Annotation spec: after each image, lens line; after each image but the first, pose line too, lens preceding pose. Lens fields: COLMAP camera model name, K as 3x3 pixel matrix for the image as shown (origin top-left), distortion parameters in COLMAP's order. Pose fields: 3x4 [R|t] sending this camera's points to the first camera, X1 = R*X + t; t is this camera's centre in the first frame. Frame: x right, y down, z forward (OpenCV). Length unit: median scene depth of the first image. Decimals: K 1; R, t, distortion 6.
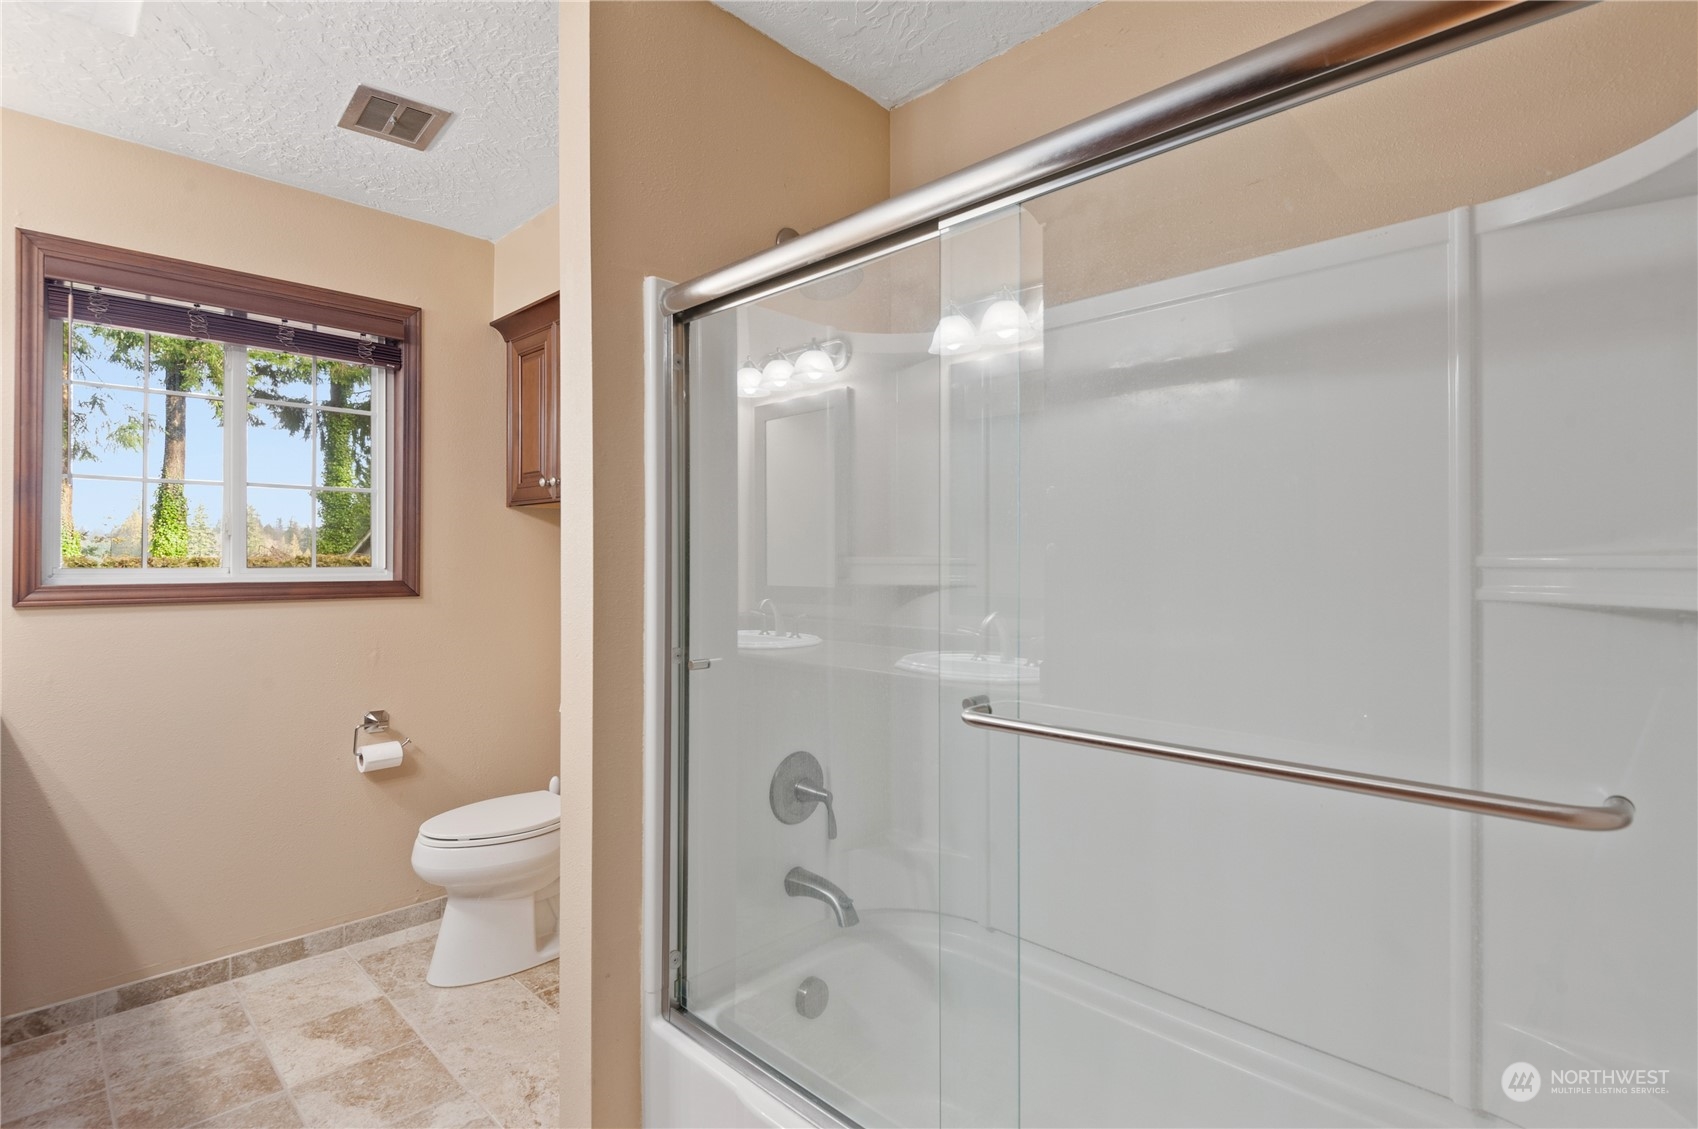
lens RADIAL K [[846.2, 0, 849.2], [0, 846.2, 556.7], [0, 0, 1]] dist [-0.003953, -0.003216]
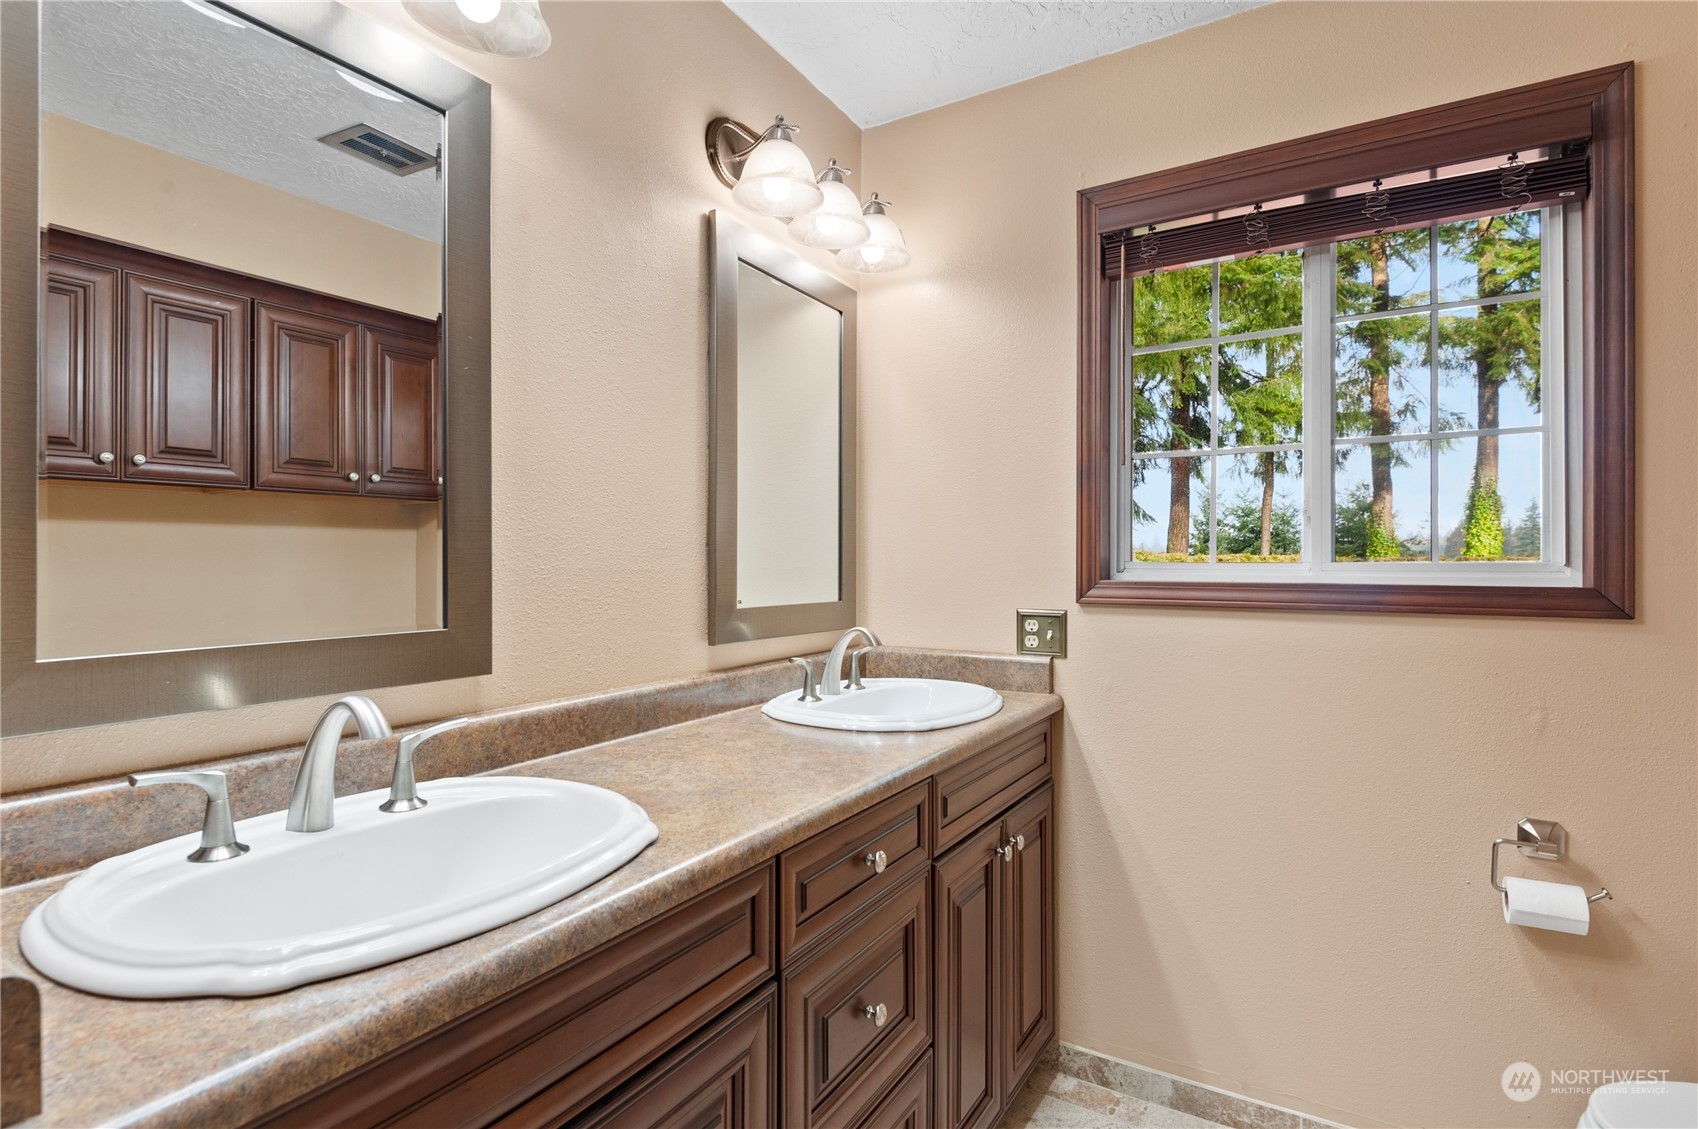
lens RADIAL K [[846.2, 0, 850.0], [0, 846.2, 556.5], [0, 0, 1]] dist [-0.003953, -0.003216]
pose [[0.207884, -0.008346, -0.978118, -0.109951], [0.002493, 0.999965, -0.008002, 0.012048], [0.978150, -0.000775, 0.207898, 0.437677]]
